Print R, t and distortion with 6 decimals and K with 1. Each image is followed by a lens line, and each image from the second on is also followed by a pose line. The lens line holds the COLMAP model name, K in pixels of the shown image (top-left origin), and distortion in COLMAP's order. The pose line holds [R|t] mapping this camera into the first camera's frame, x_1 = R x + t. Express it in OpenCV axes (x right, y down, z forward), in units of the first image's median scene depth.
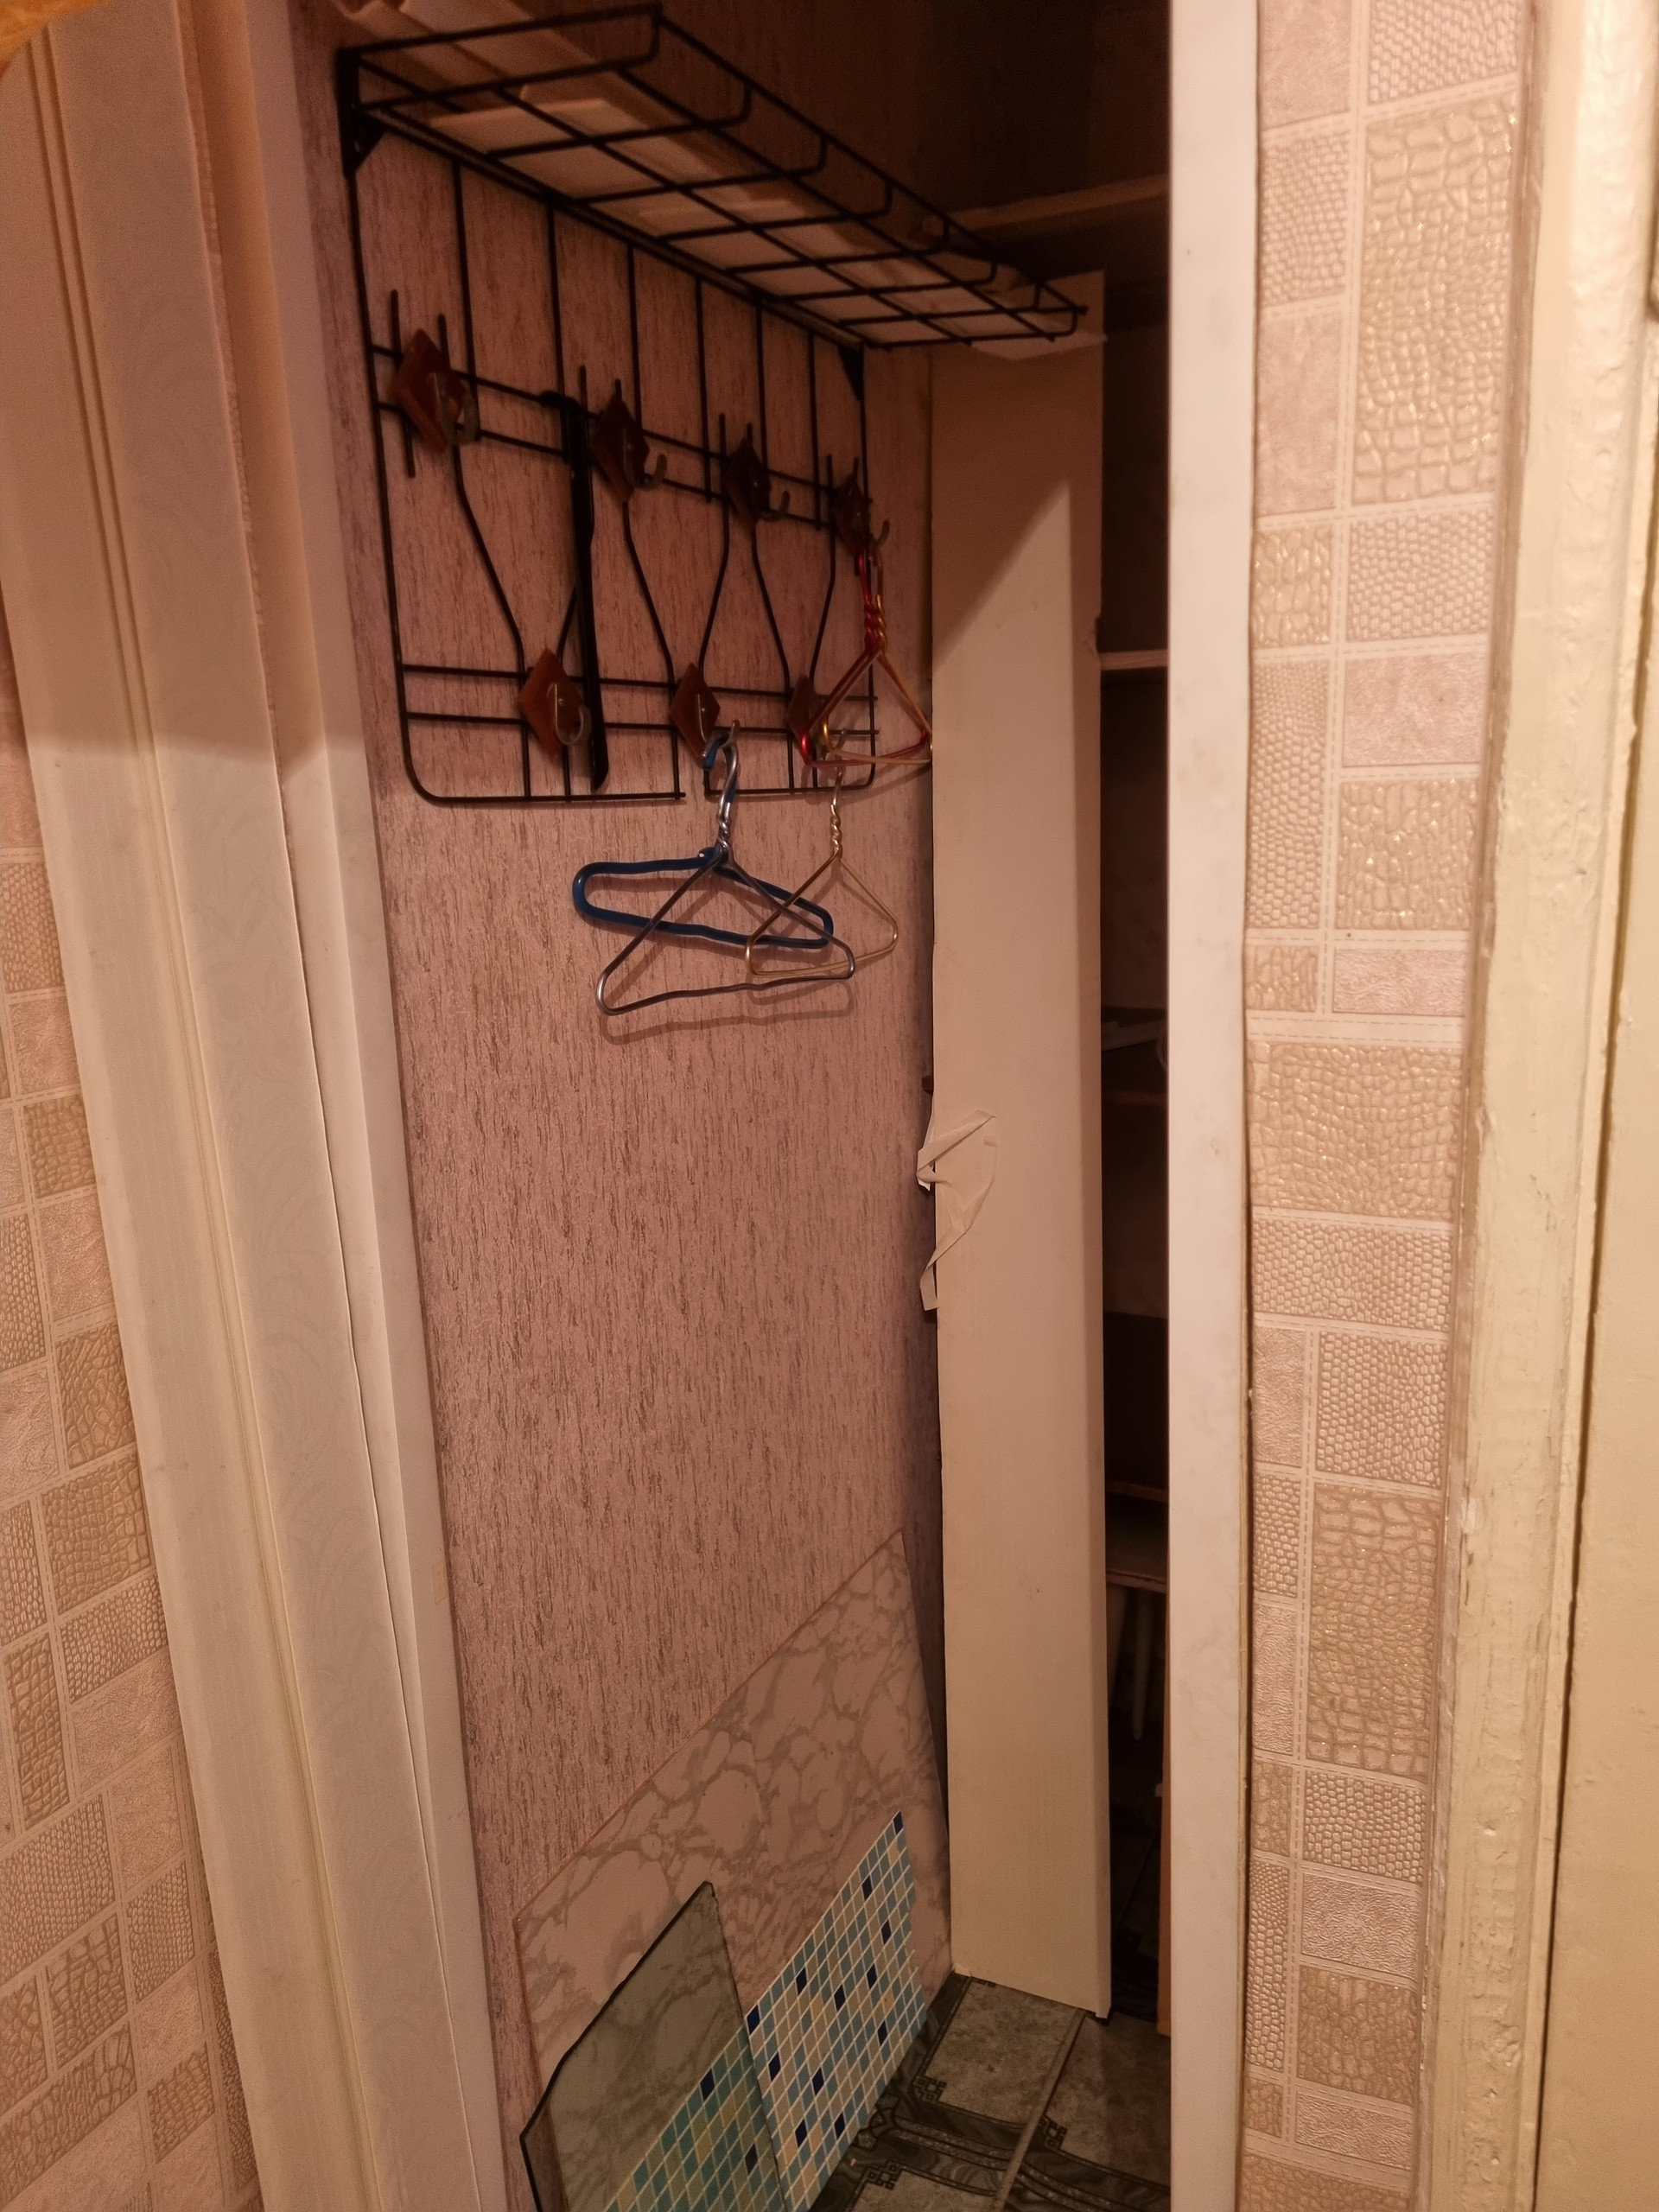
lens RADIAL K [[1661.2, 0, 829.5], [0, 1661.2, 1106.0], [0, 0, 1]] dist [0.065752, -0.052832]
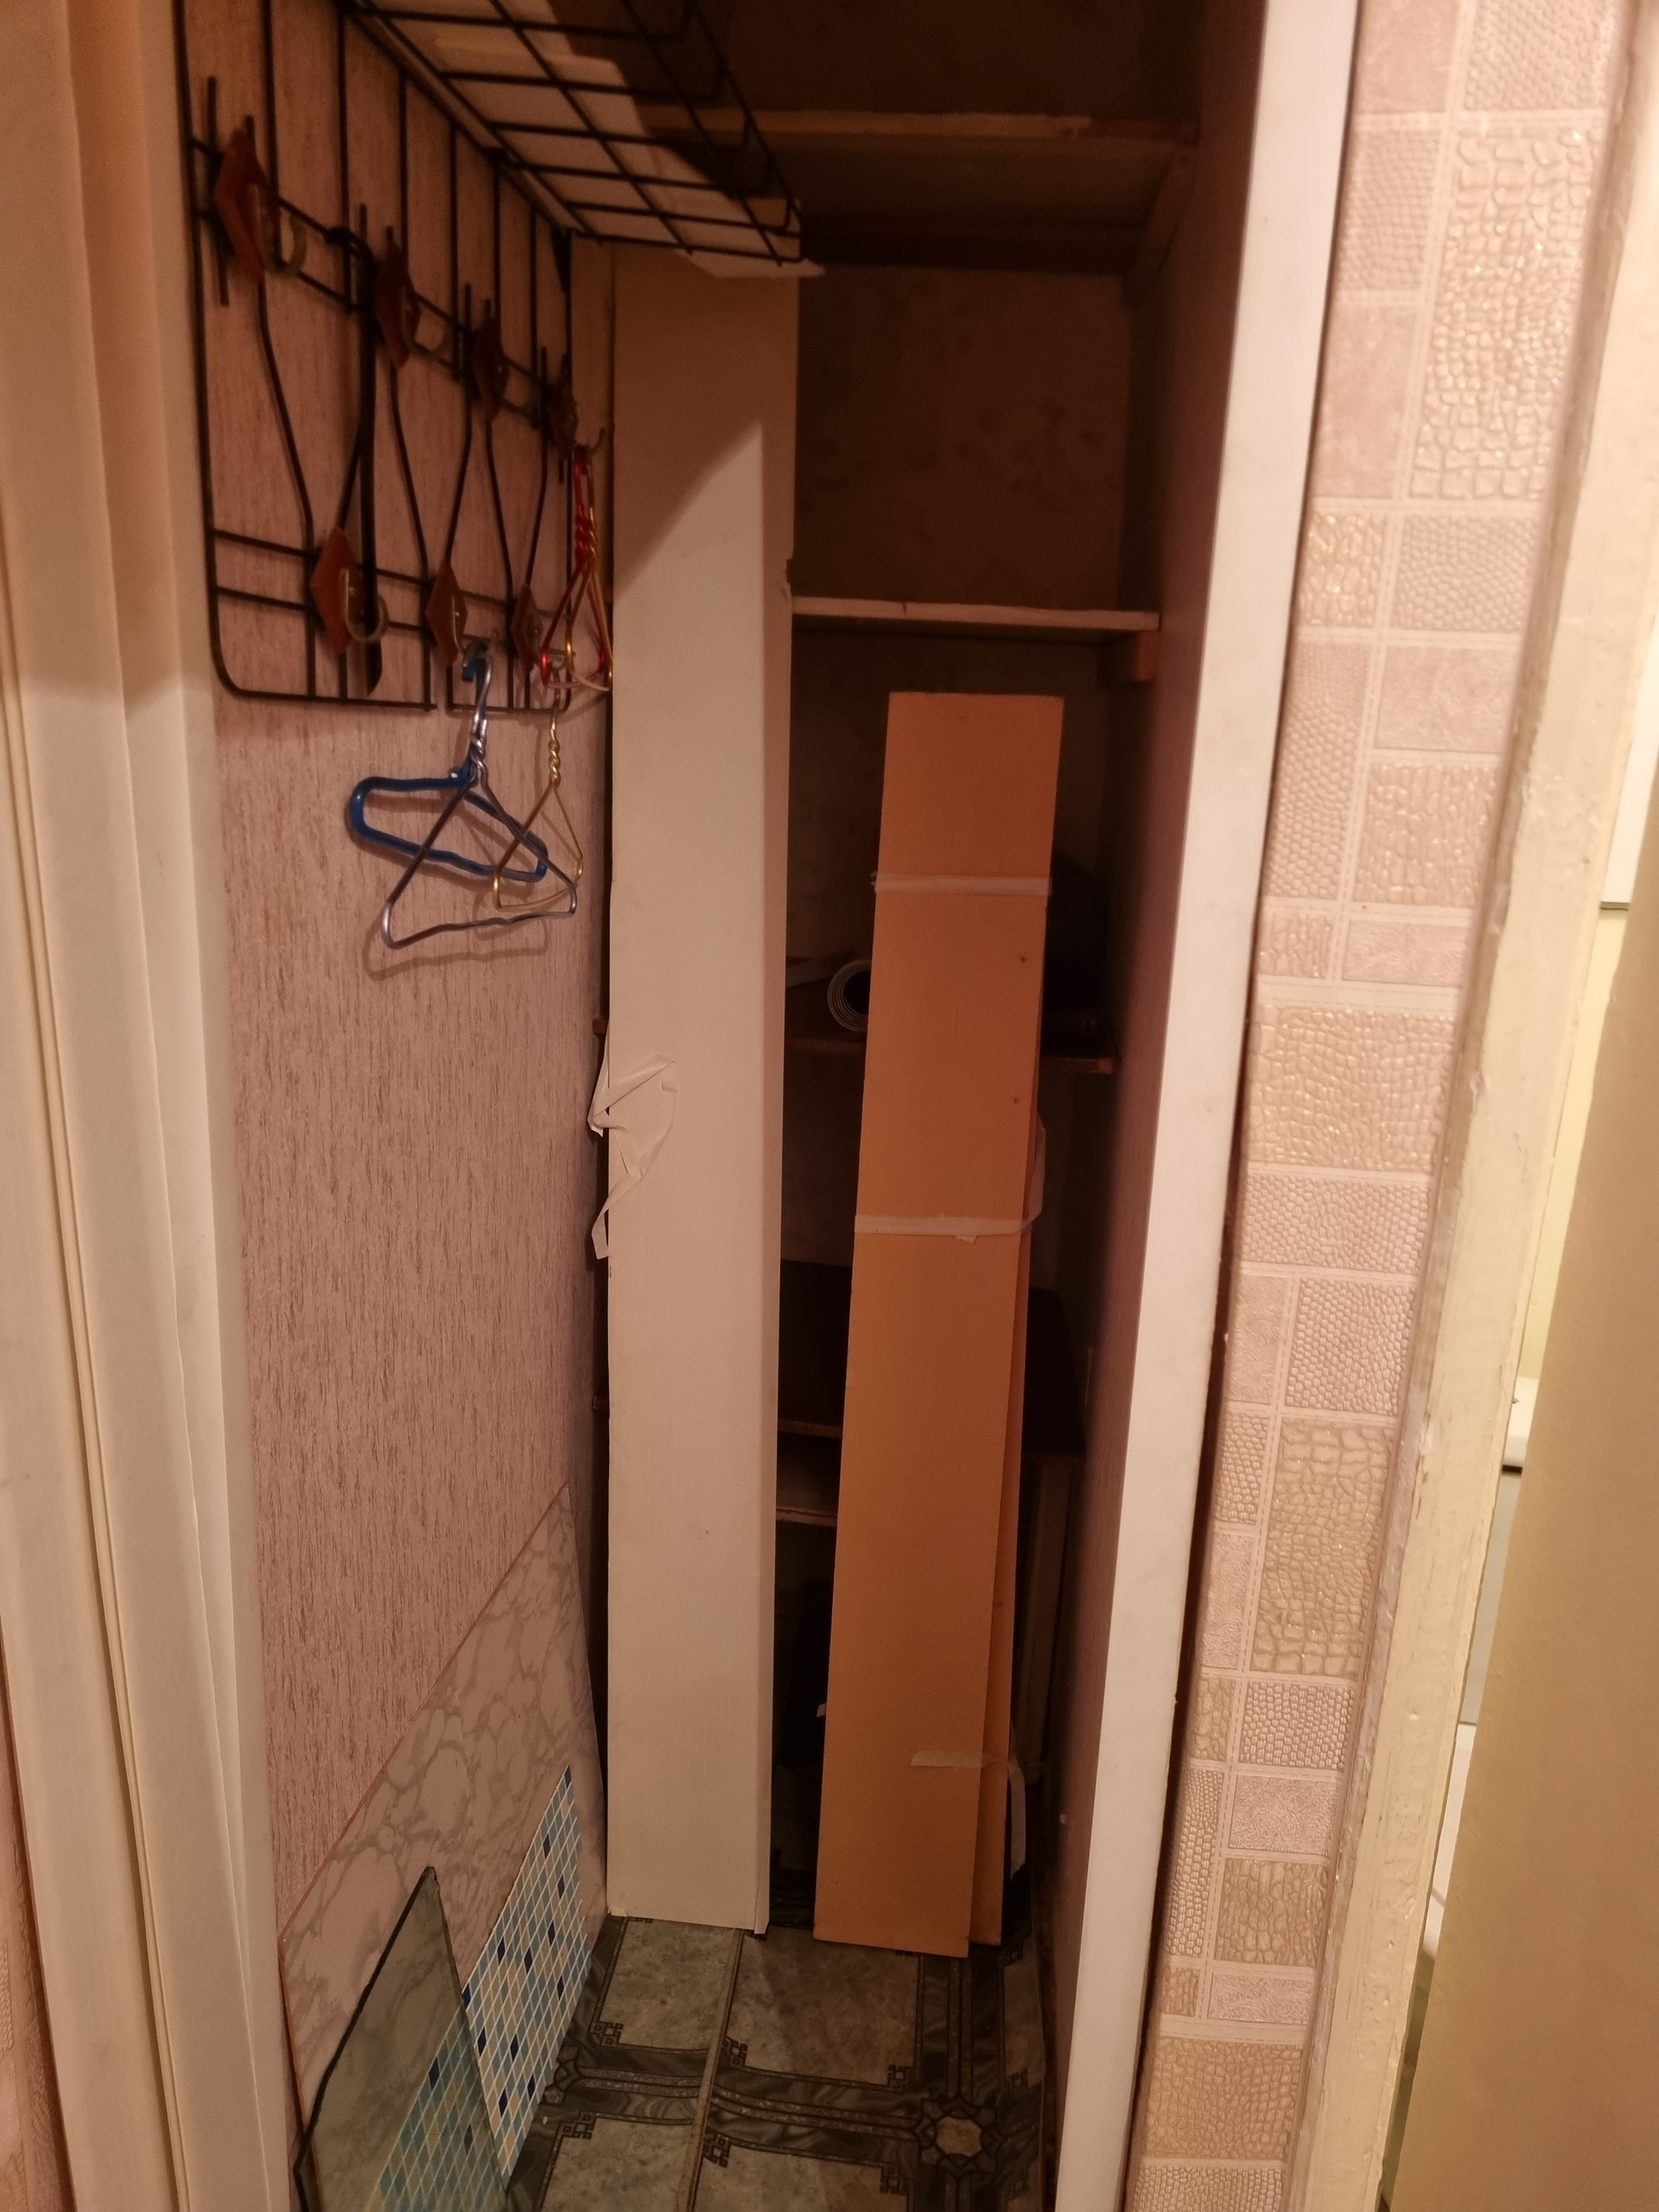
lens RADIAL K [[1657.2, 0, 830.8], [0, 1657.2, 1126.2], [0, 0, 1]] dist [0.061029, -0.041789]
pose [[0.940808, -0.001717, 0.338935, -0.335168], [-0.015232, 0.998763, 0.047339, -0.007406], [-0.338597, -0.049700, 0.939618, 0.101082]]
